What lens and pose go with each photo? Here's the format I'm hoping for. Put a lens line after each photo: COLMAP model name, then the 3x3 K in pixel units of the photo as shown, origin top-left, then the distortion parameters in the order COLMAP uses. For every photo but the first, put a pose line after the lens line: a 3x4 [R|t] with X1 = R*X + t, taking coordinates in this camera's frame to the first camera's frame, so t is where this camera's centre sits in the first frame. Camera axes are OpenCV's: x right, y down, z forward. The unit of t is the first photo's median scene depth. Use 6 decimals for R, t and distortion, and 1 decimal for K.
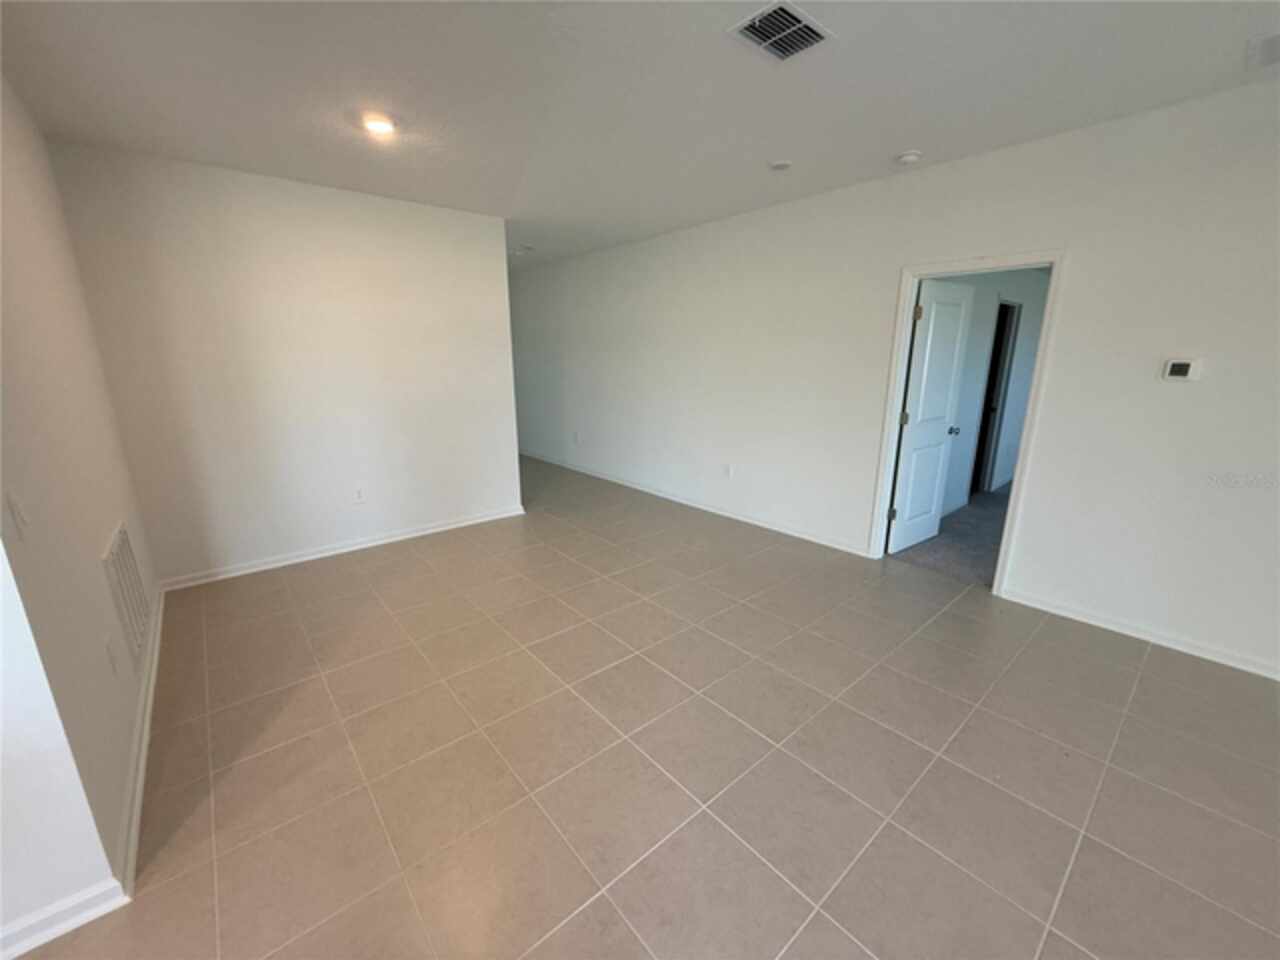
lens RADIAL K [[507.2, 0, 640.0], [0, 507.2, 480.0], [0, 0, 1]] dist [0.000332, -0.000192]
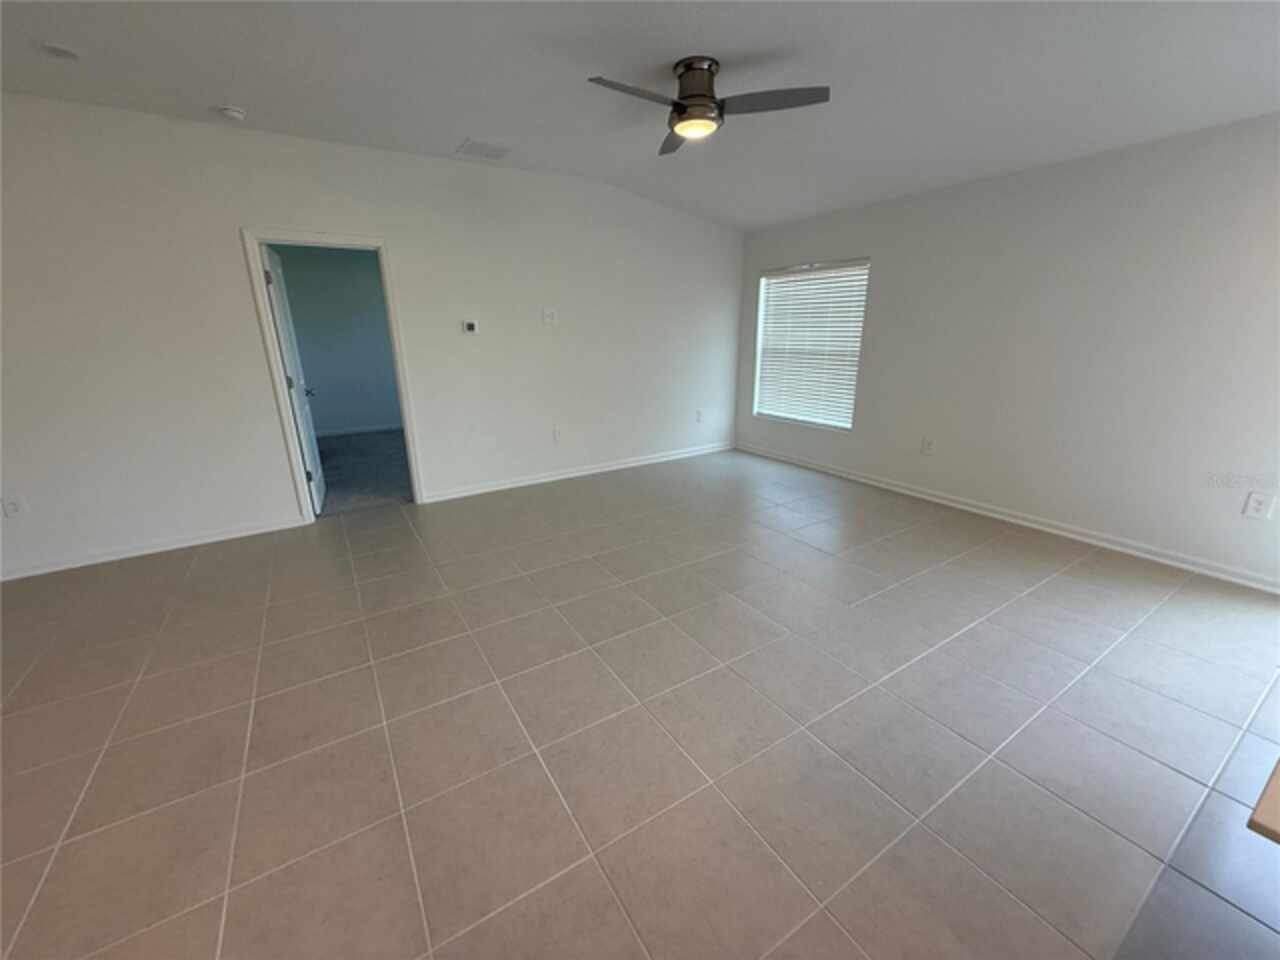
lens RADIAL K [[507.2, 0, 640.0], [0, 507.2, 480.0], [0, 0, 1]] dist [0.000332, -0.000192]
pose [[0.142795, -0.286311, 0.947436, -0.469025], [0.253469, 0.935902, 0.244623, -0.010546], [-0.956746, 0.205215, 0.206213, 0.179296]]
